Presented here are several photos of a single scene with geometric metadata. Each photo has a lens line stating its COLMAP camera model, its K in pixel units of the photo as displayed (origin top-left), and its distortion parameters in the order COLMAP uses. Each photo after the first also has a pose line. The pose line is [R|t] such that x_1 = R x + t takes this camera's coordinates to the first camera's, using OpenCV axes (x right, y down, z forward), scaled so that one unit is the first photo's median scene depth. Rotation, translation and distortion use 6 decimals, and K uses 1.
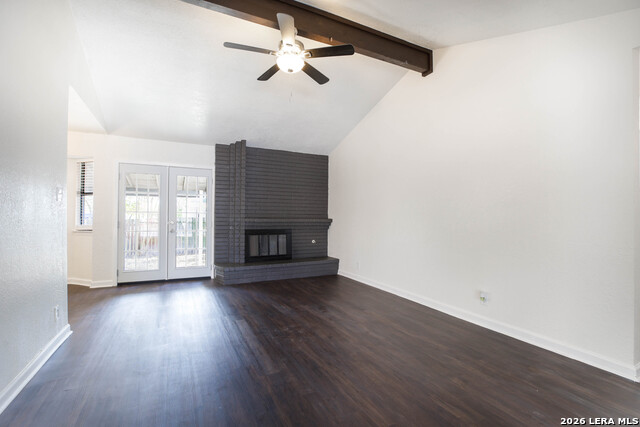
lens RADIAL K [[295.3, 0, 320.0], [0, 295.3, 213.5], [0, 0, 1]] dist [-0.020839, 0.000032]
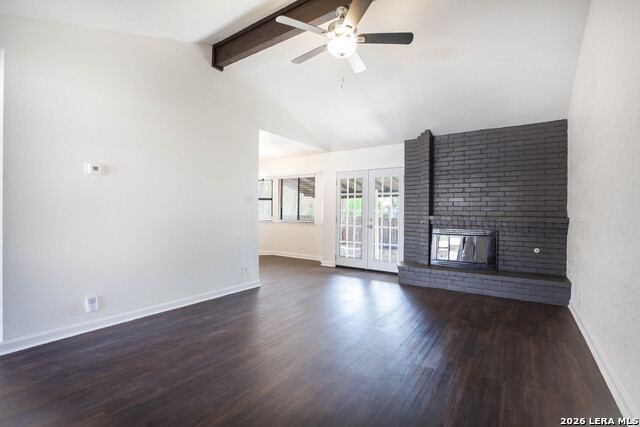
lens RADIAL K [[295.3, 0, 320.0], [0, 295.3, 213.5], [0, 0, 1]] dist [-0.020839, 0.000032]
pose [[0.486470, -0.000224, -0.873697, 0.384993], [0.002459, 0.999996, 0.001113, 0.007699], [0.873694, -0.002690, 0.486468, 0.278628]]
